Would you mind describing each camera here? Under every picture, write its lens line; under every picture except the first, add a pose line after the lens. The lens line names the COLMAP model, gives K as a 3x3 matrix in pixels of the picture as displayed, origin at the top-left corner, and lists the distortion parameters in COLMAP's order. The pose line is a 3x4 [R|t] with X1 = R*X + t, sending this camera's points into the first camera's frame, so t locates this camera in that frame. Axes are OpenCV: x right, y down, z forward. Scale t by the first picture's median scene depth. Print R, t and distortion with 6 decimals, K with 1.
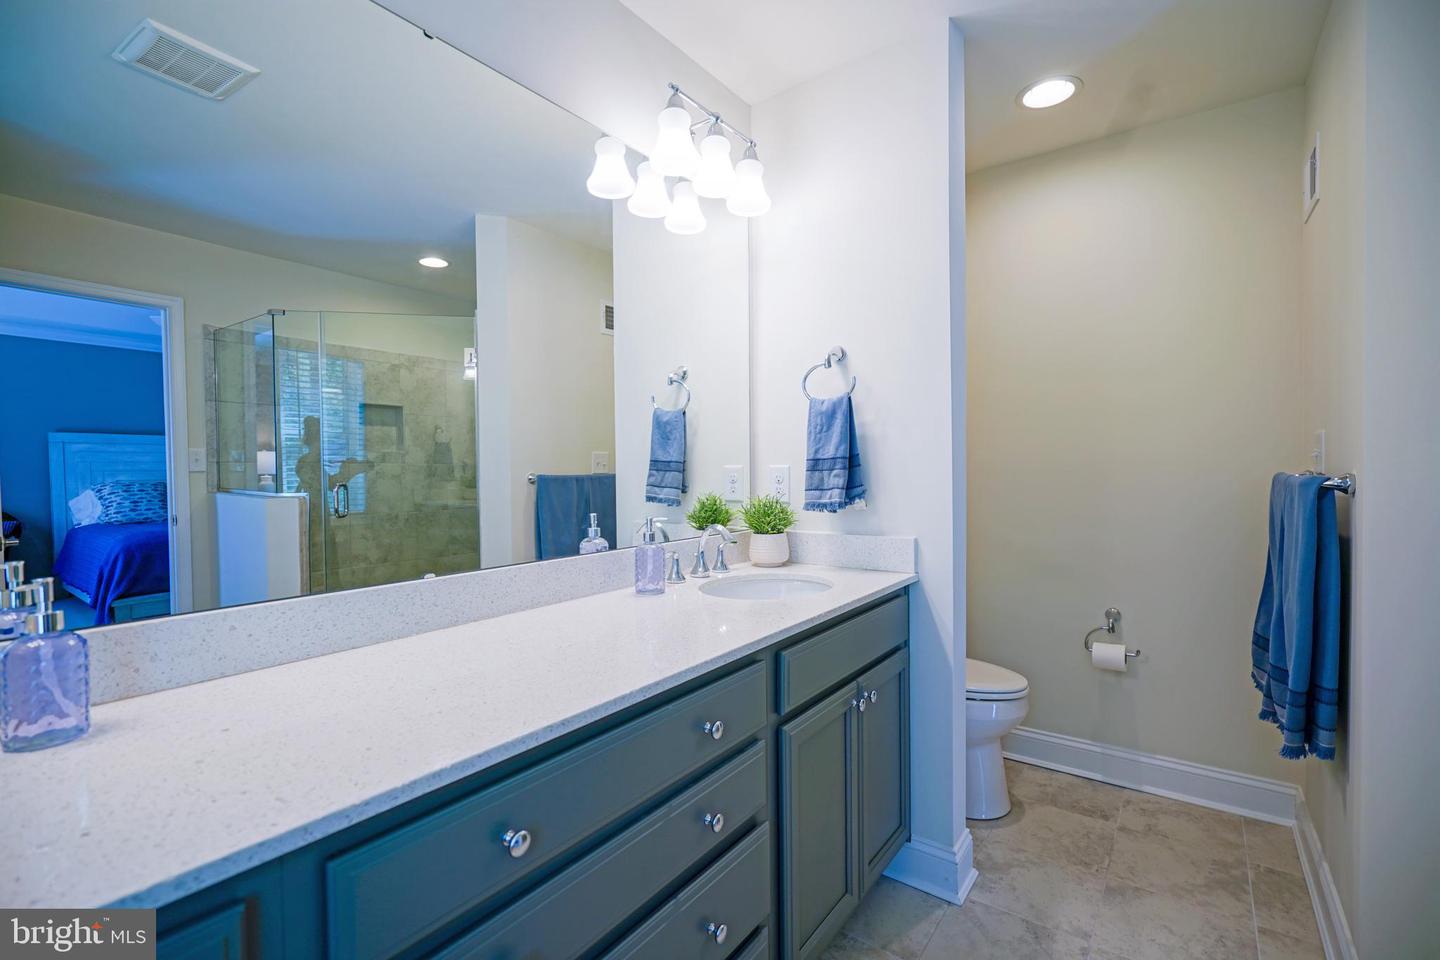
lens RADIAL K [[647.7, 0, 717.3], [0, 647.7, 479.1], [0, 0, 1]] dist [-0.012808, 0.005955]
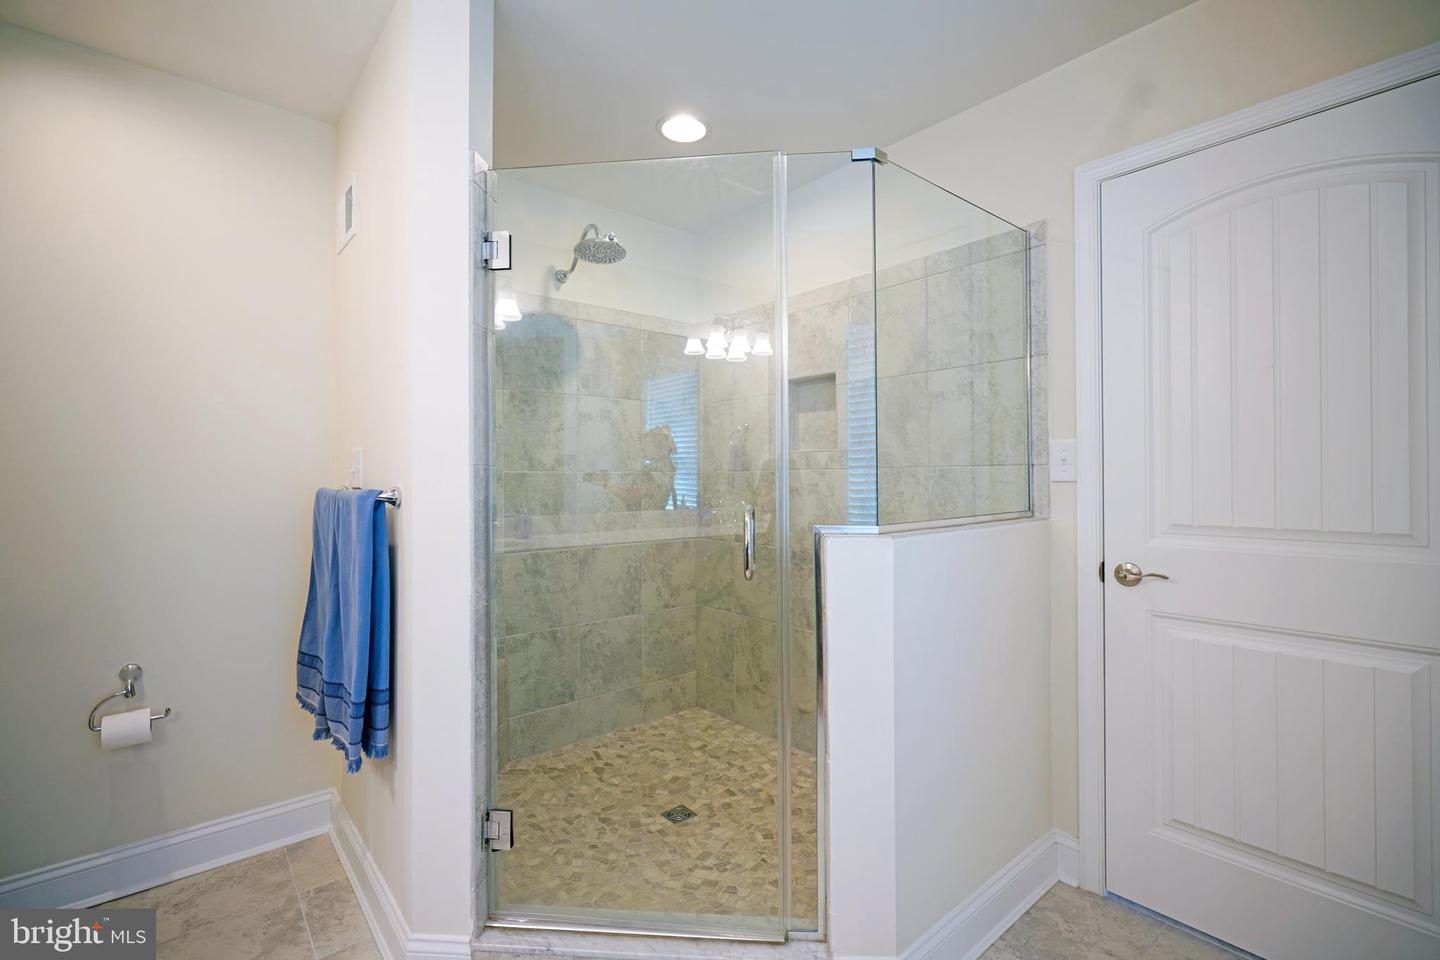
lens RADIAL K [[647.7, 0, 713.6], [0, 647.7, 475.6], [0, 0, 1]] dist [-0.012808, 0.005955]
pose [[0.239286, 0.016620, 0.970807, 0.033661], [0.019093, 0.999580, -0.021818, 0.004839], [-0.970761, 0.023756, 0.238869, 0.163477]]
